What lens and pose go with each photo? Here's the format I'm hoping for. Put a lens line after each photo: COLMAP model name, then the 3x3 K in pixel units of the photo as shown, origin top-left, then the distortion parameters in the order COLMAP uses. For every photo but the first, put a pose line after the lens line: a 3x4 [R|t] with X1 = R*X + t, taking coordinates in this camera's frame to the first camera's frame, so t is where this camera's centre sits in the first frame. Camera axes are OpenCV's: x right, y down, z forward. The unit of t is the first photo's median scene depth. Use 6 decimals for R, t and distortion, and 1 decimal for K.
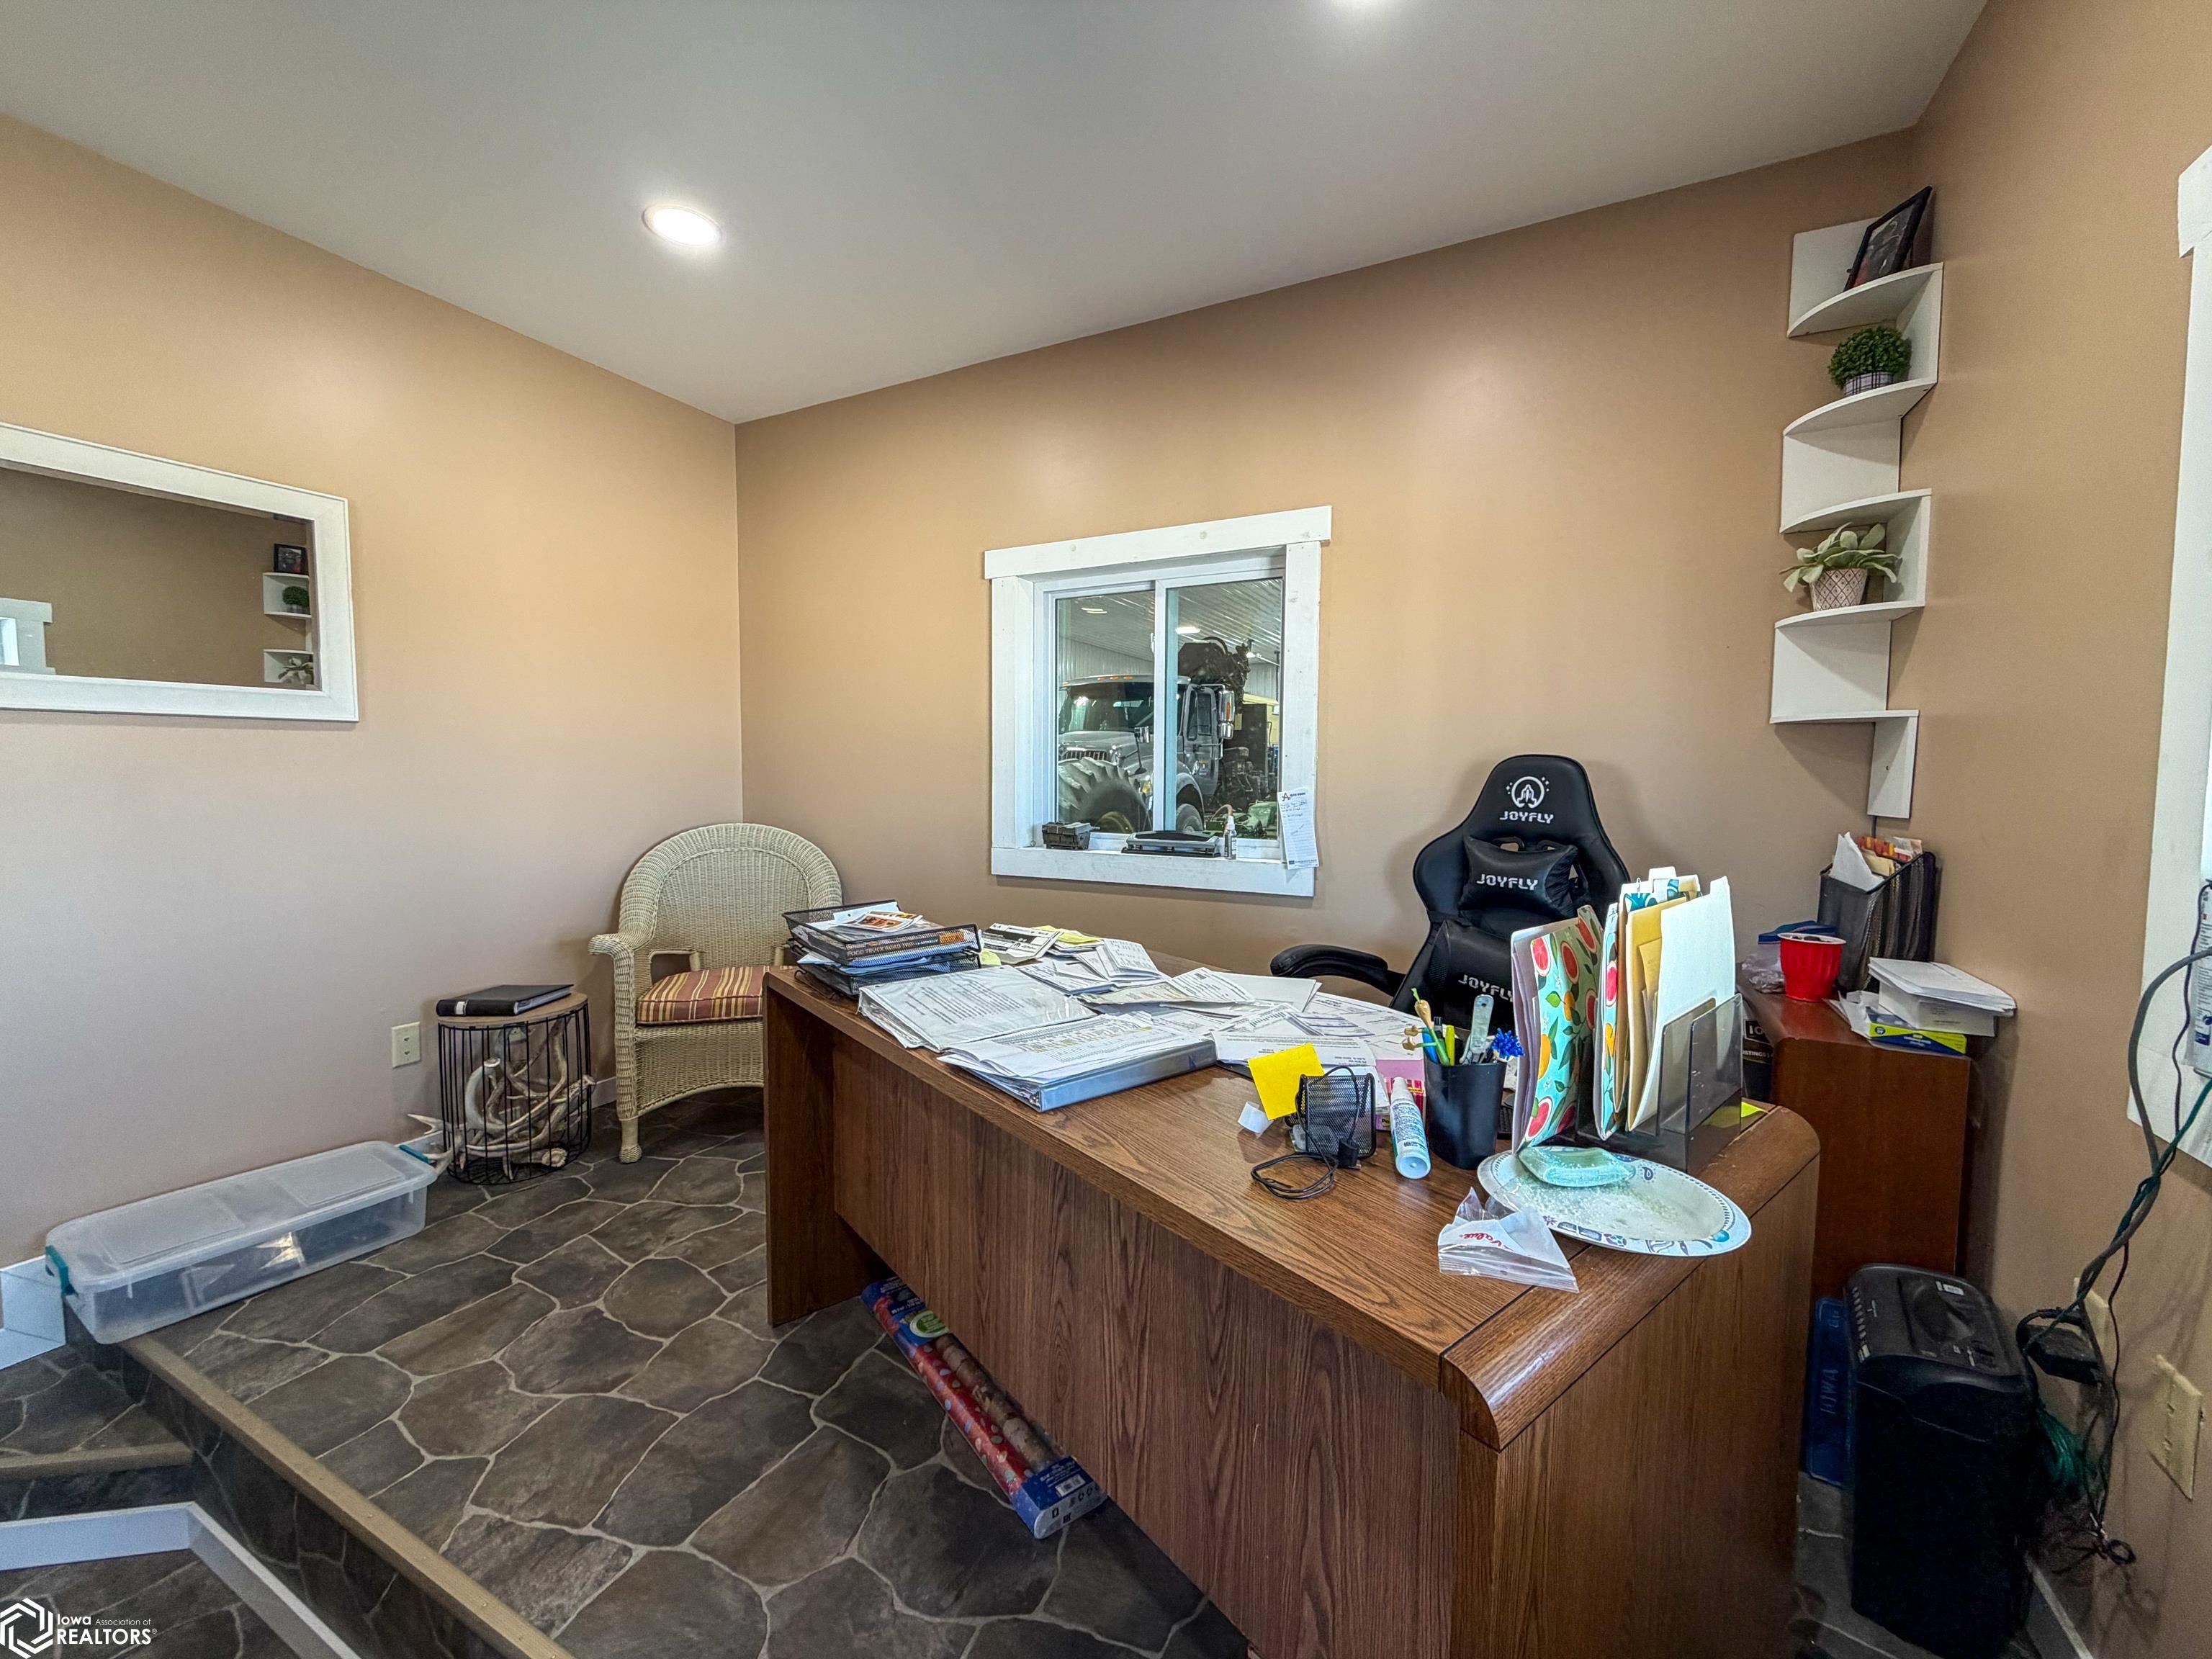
lens RADIAL K [[881.4, 0, 1108.9], [0, 881.4, 831.0], [0, 0, 1]] dist [0.000607, 0.000222]
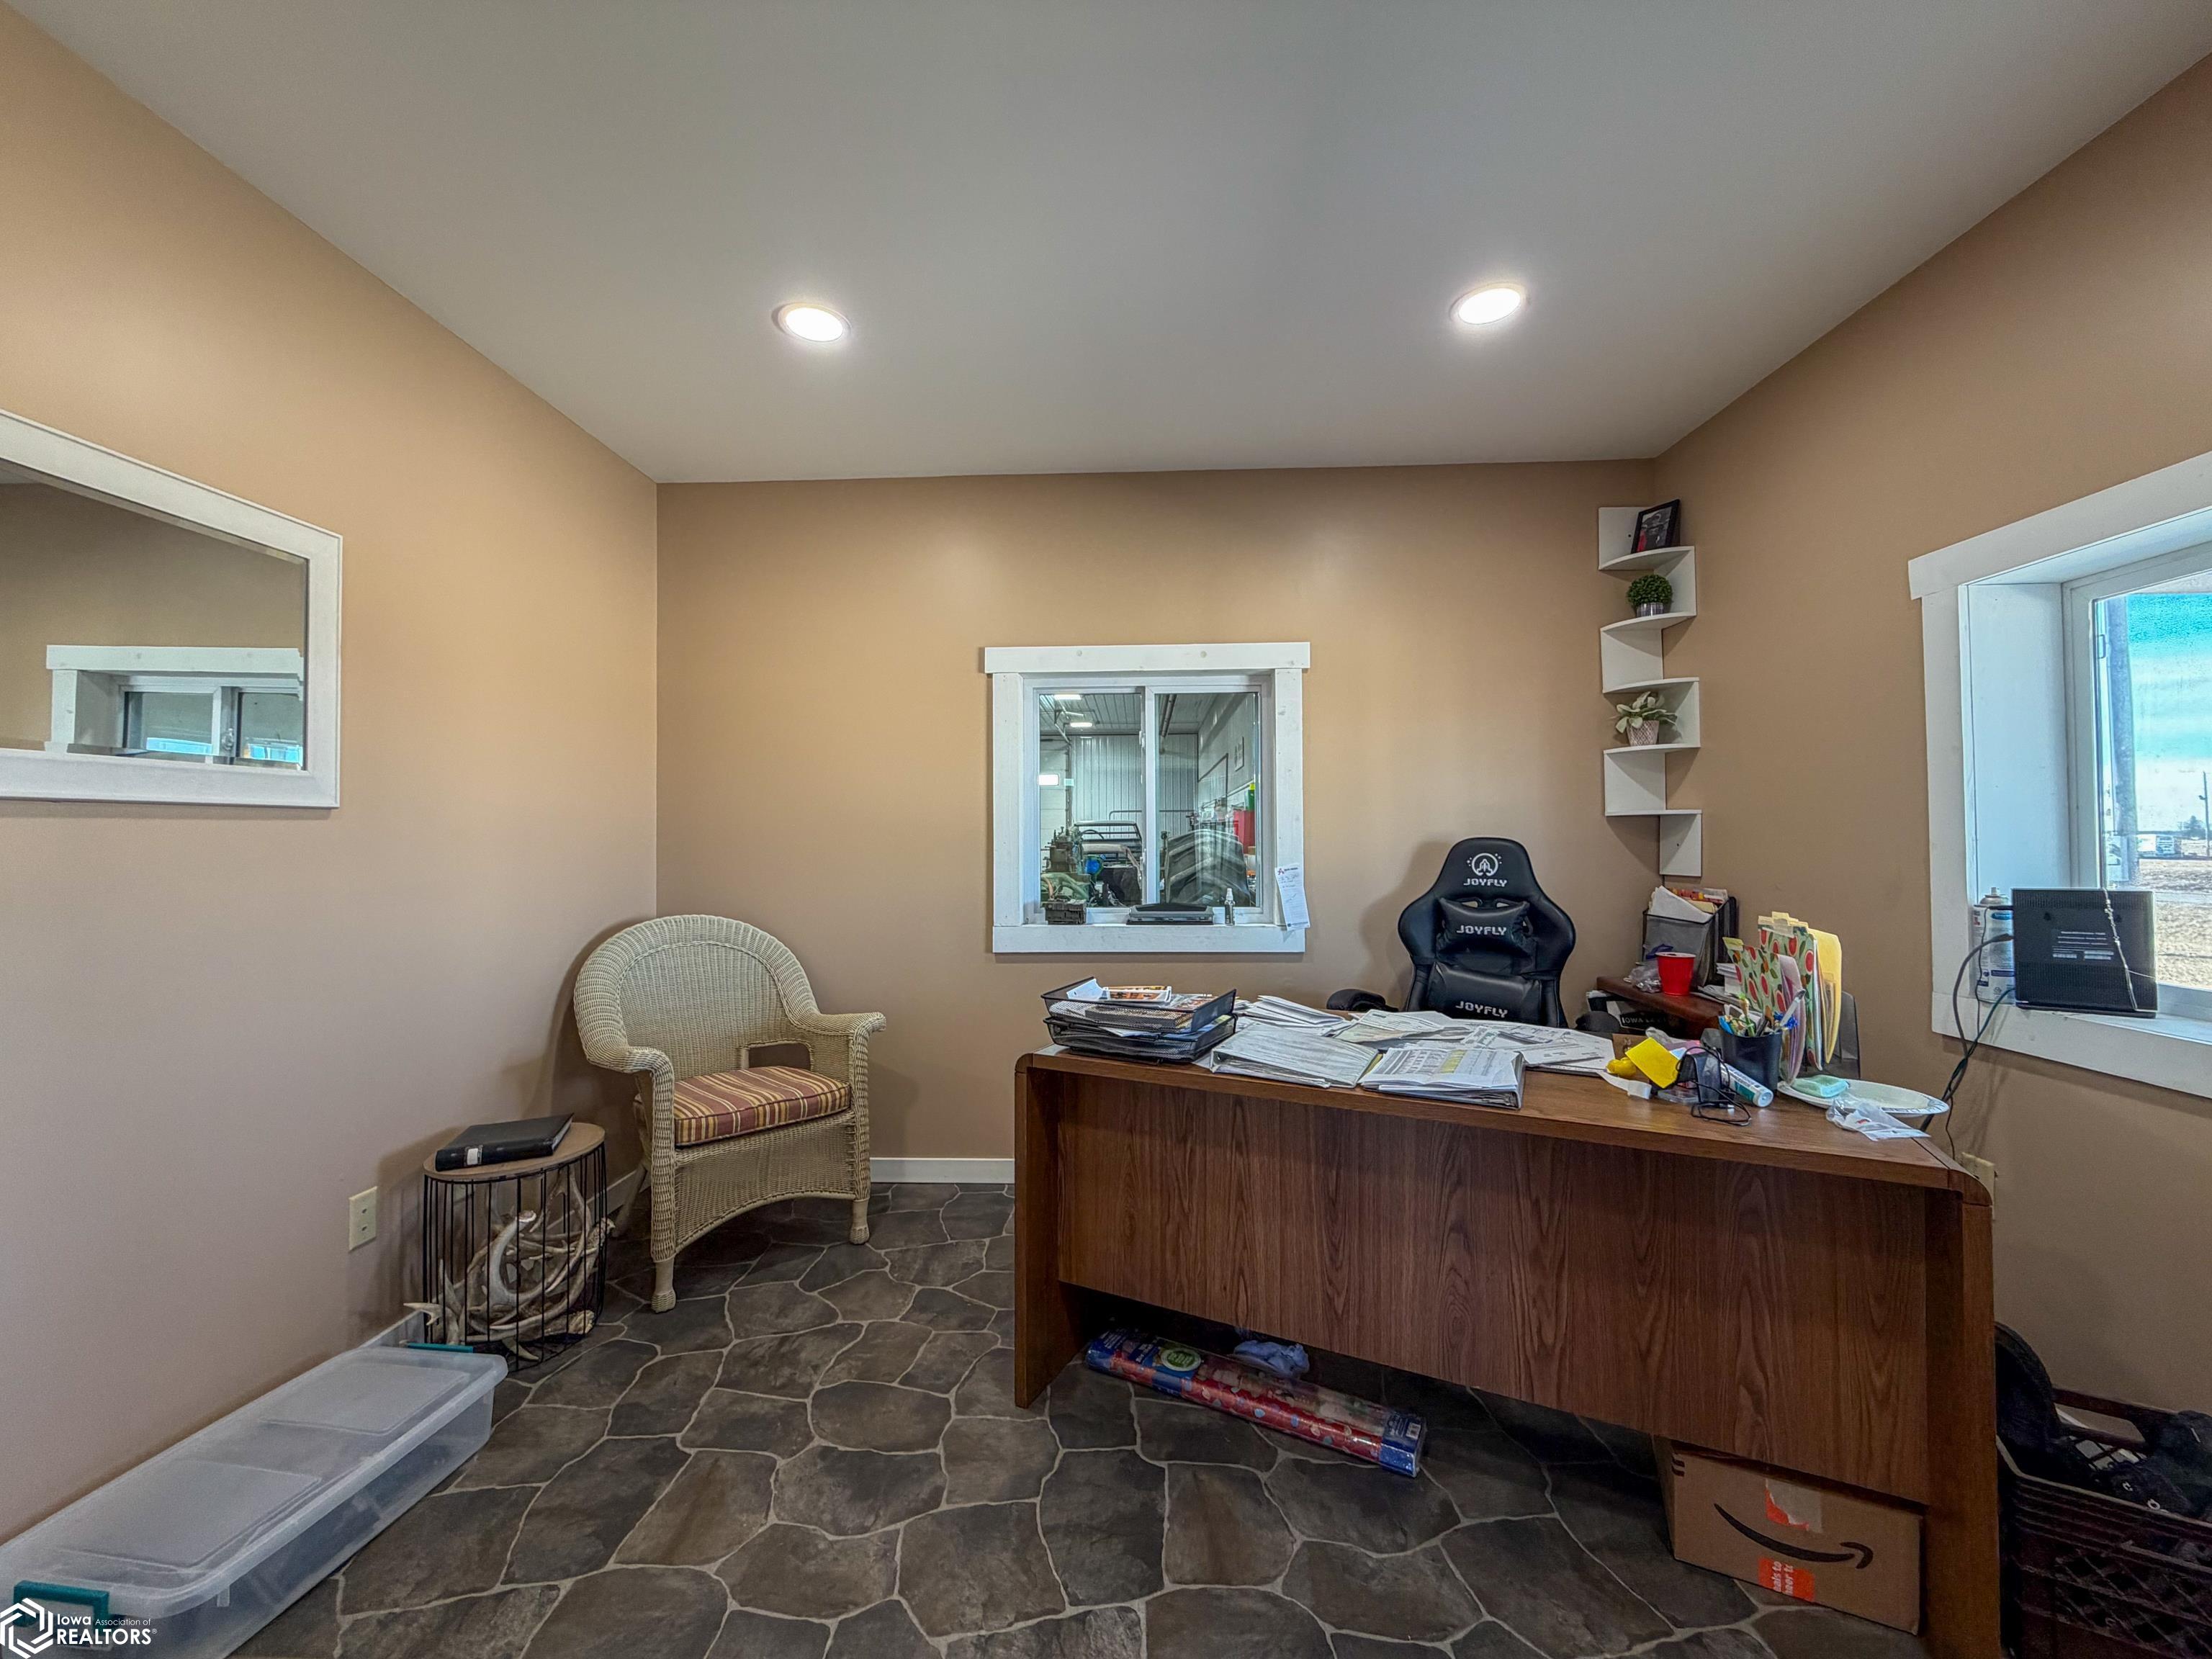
lens RADIAL K [[881.4, 0, 1109.3], [0, 881.4, 826.3], [0, 0, 1]] dist [0.000607, 0.000222]
pose [[0.907170, -0.004999, 0.420735, -0.627761], [0.038672, 0.996688, -0.071538, -0.027154], [-0.418984, 0.081168, 0.904358, -0.014001]]
